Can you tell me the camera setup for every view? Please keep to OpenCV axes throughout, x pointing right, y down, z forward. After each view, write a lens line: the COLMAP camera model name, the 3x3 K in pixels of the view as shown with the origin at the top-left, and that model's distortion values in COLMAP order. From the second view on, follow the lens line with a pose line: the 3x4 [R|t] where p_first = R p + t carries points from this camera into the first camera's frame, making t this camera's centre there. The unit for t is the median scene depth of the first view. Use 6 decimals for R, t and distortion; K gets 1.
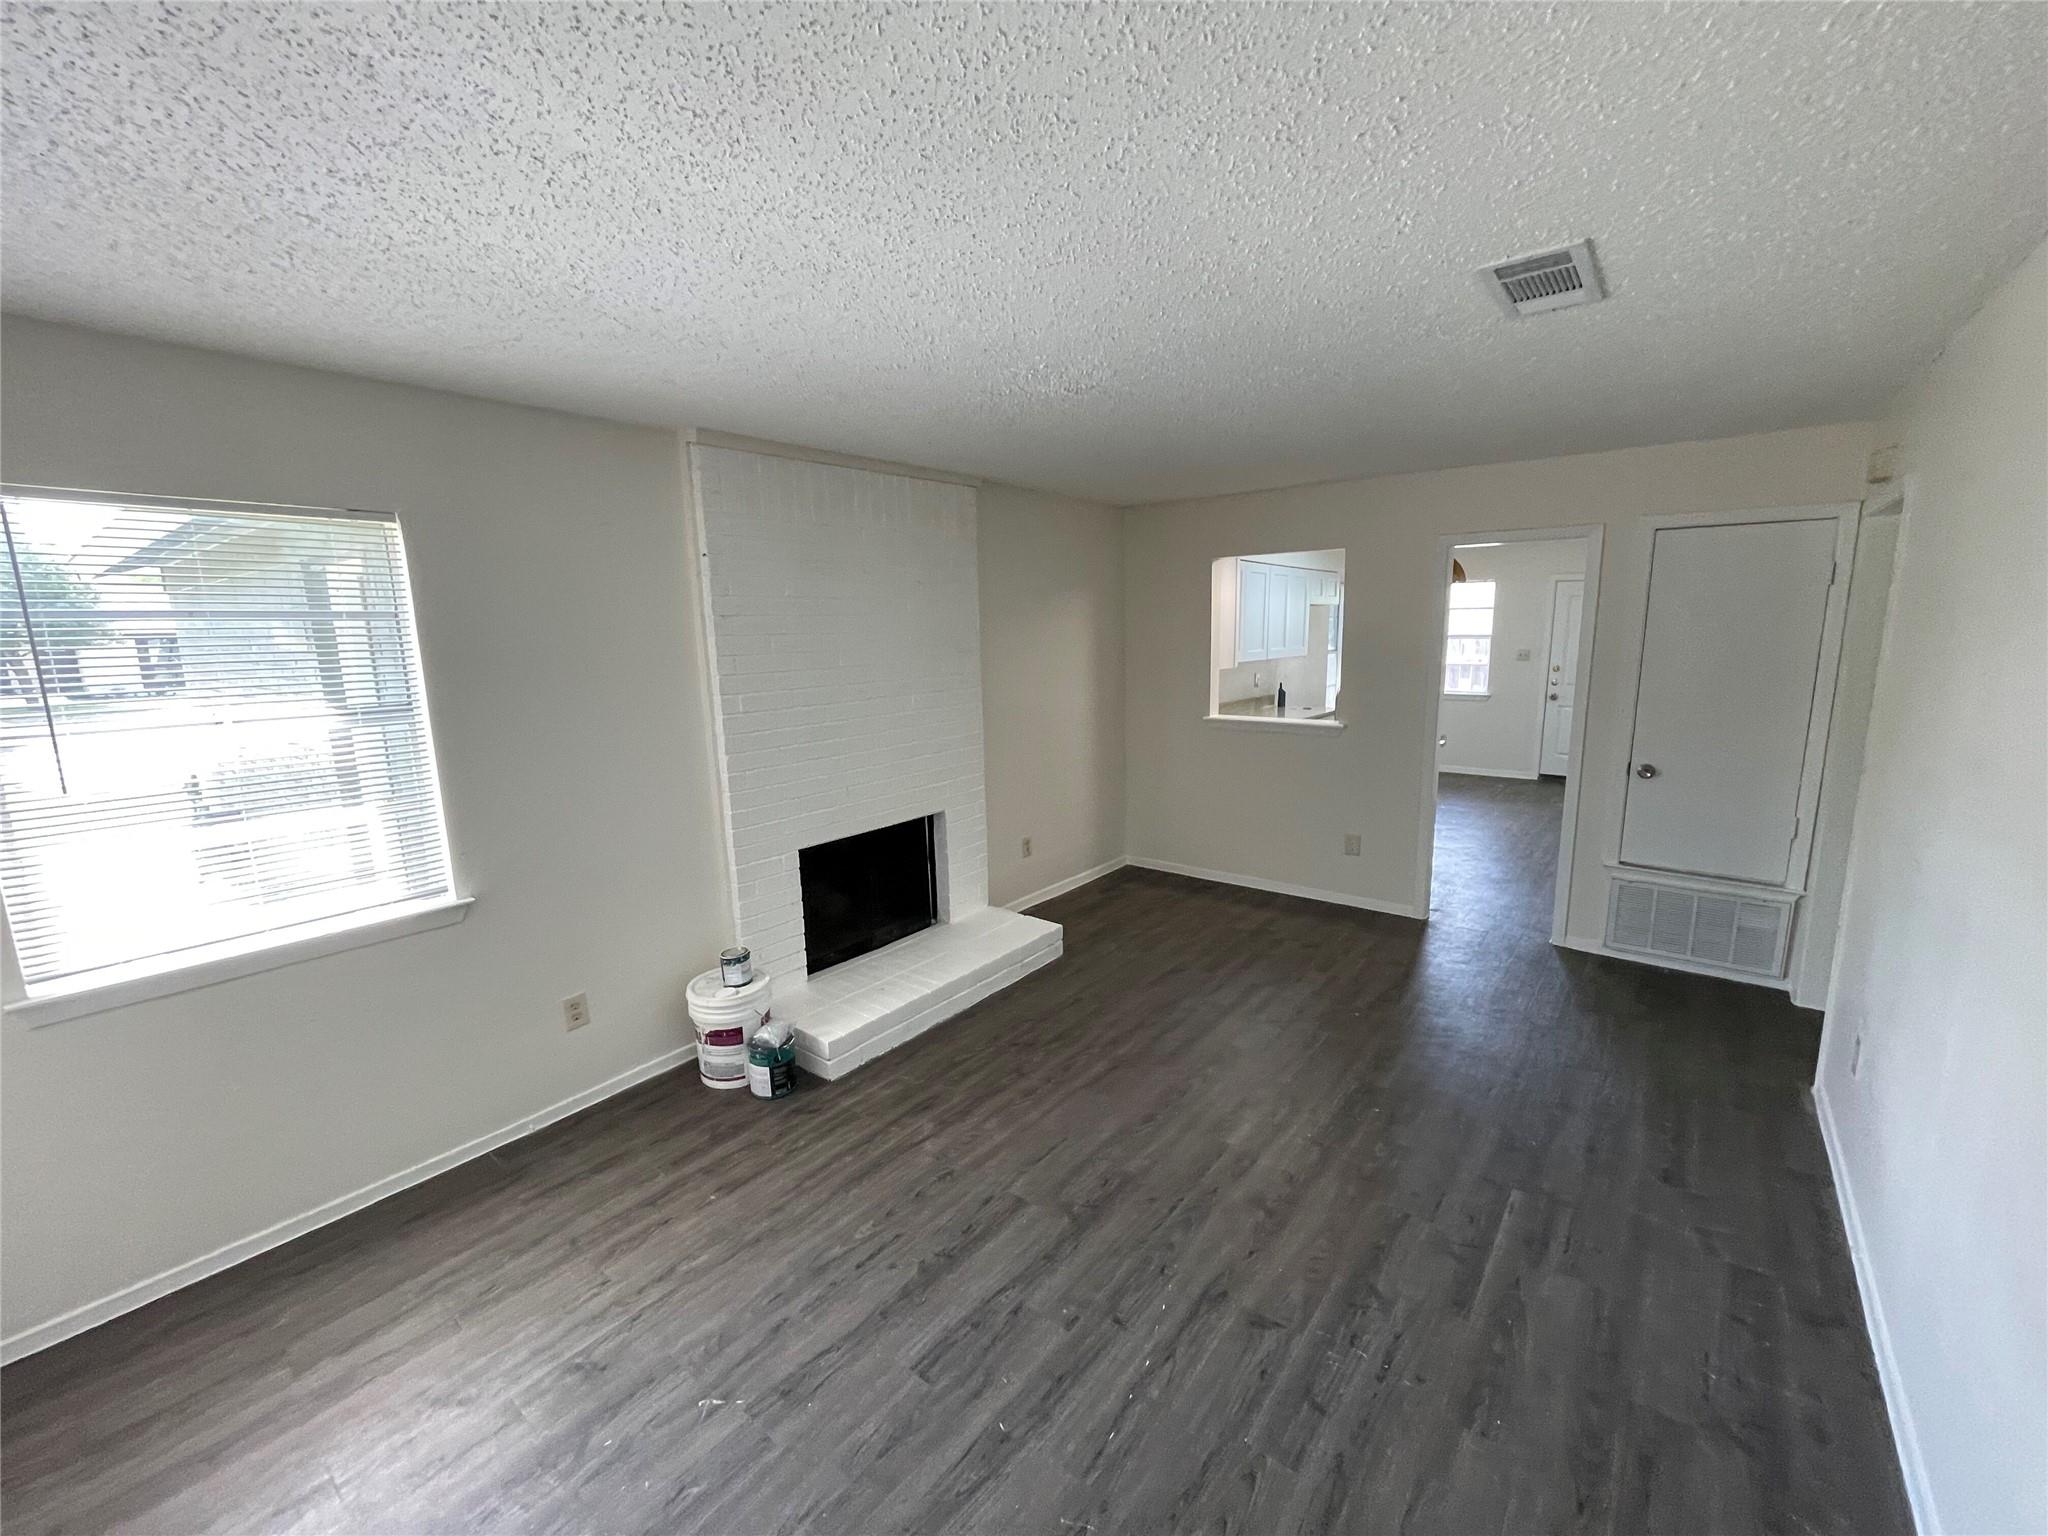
lens RADIAL K [[827.7, 0, 1024.3], [0, 827.7, 769.4], [0, 0, 1]] dist [0.001645, 0.000388]
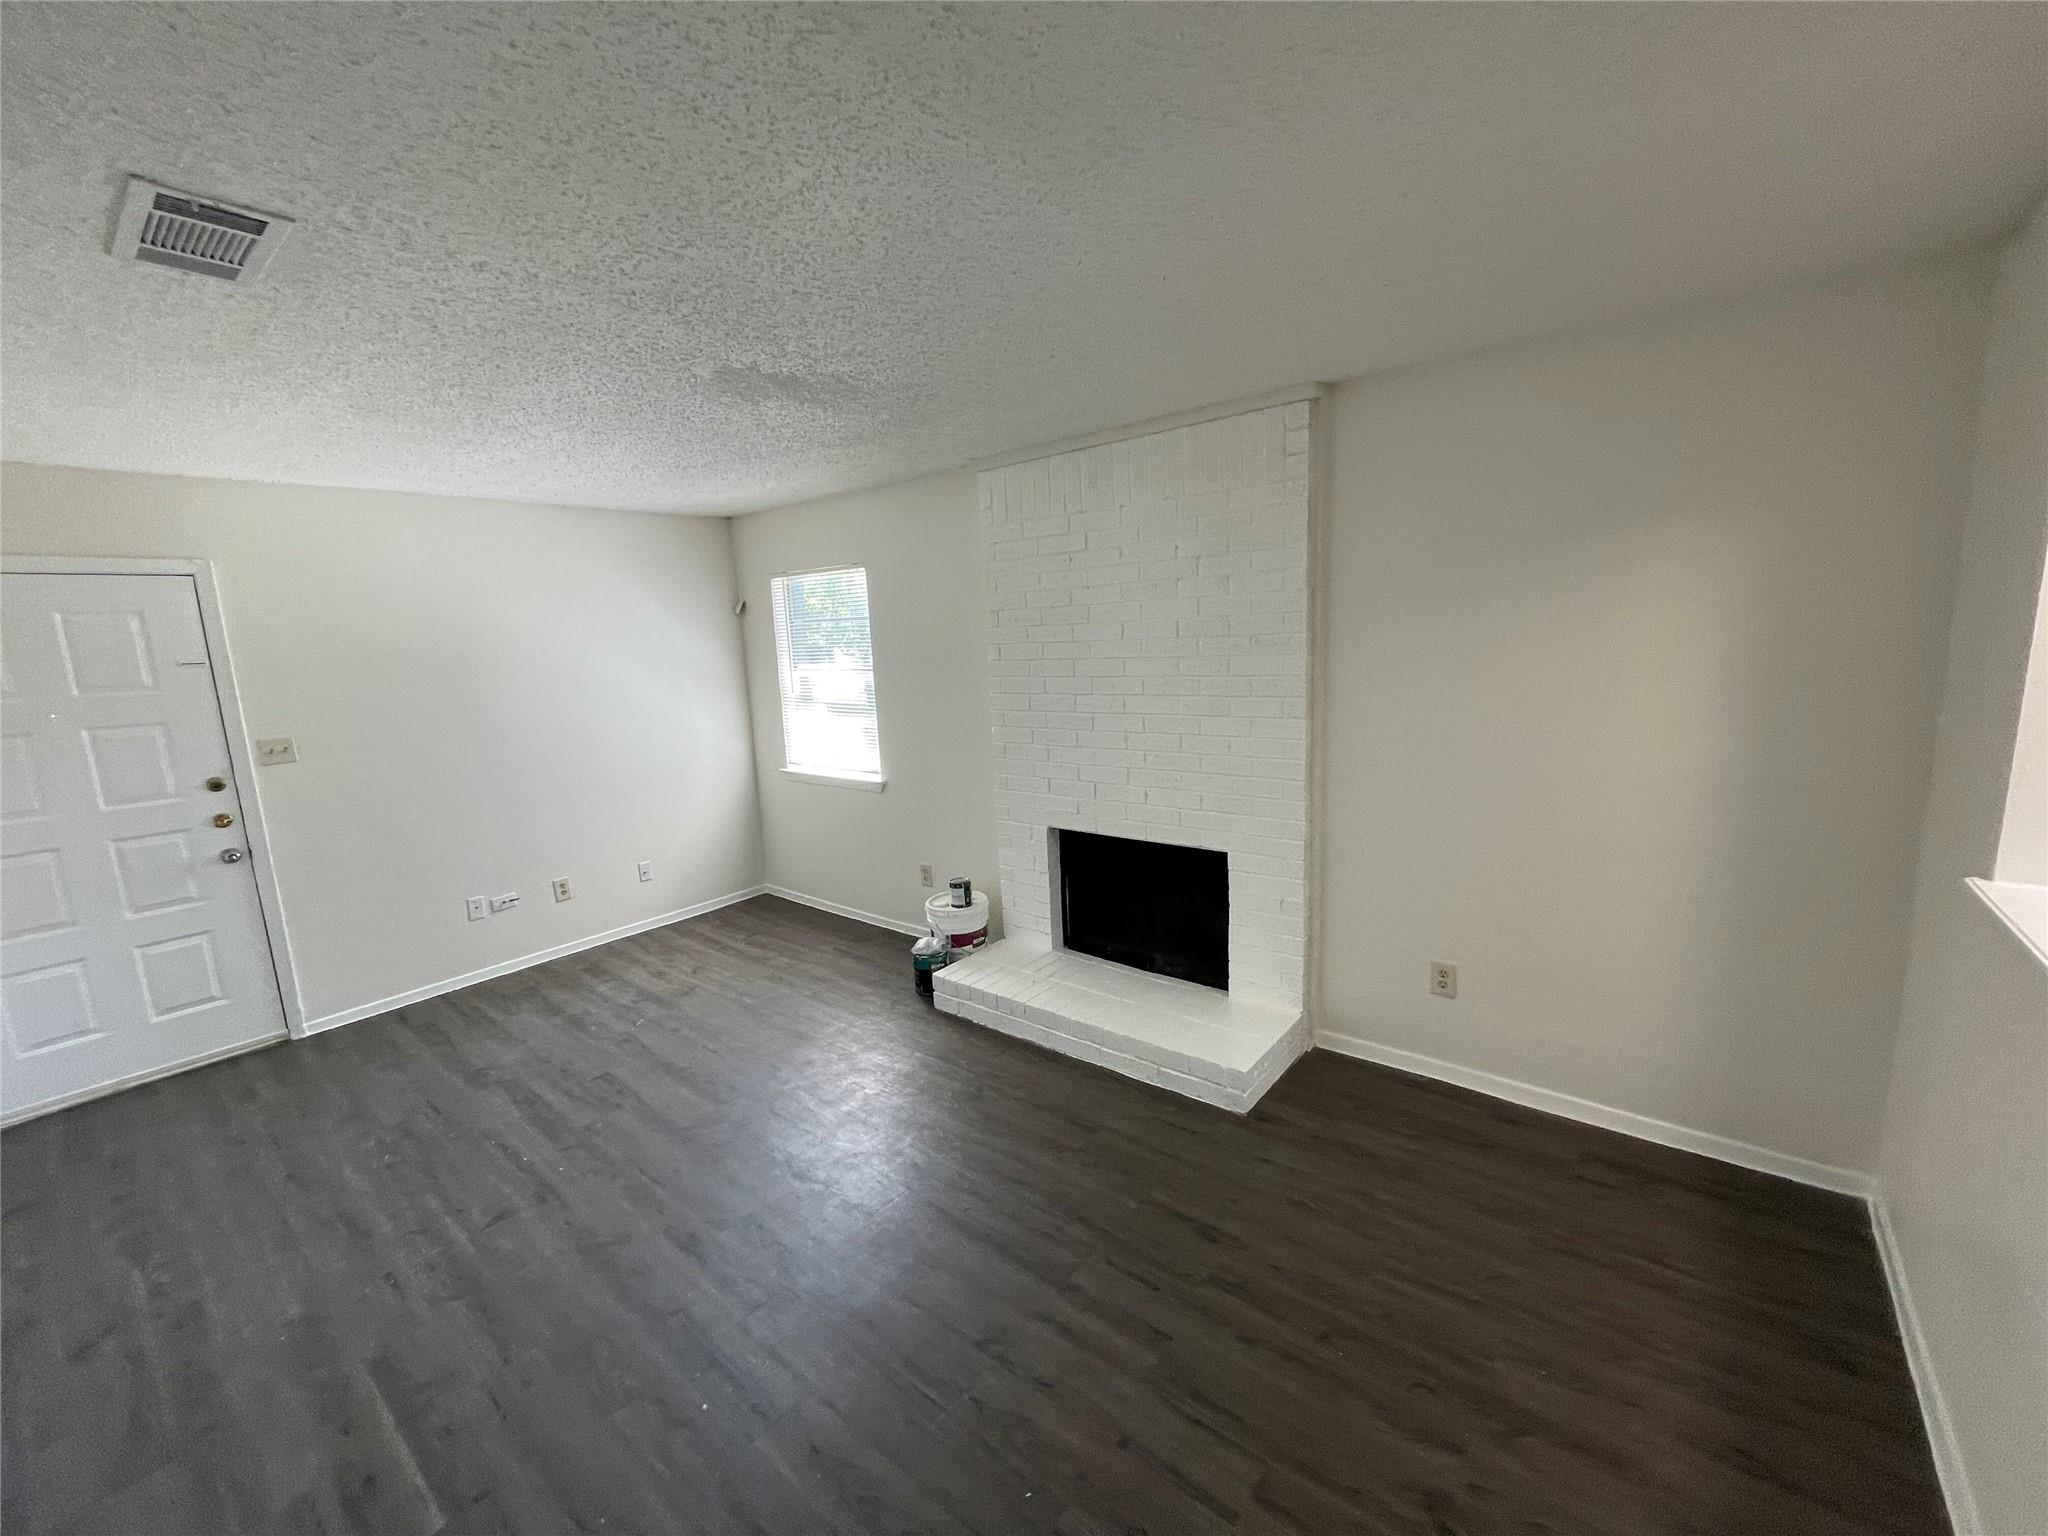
lens RADIAL K [[827.7, 0, 1022.7], [0, 827.7, 769.4], [0, 0, 1]] dist [0.001645, 0.000388]
pose [[-0.005747, 0.187690, -0.982212, 1.040873], [-0.127042, 0.974132, 0.186889, -0.232348], [0.991881, 0.125856, 0.018246, 1.272276]]
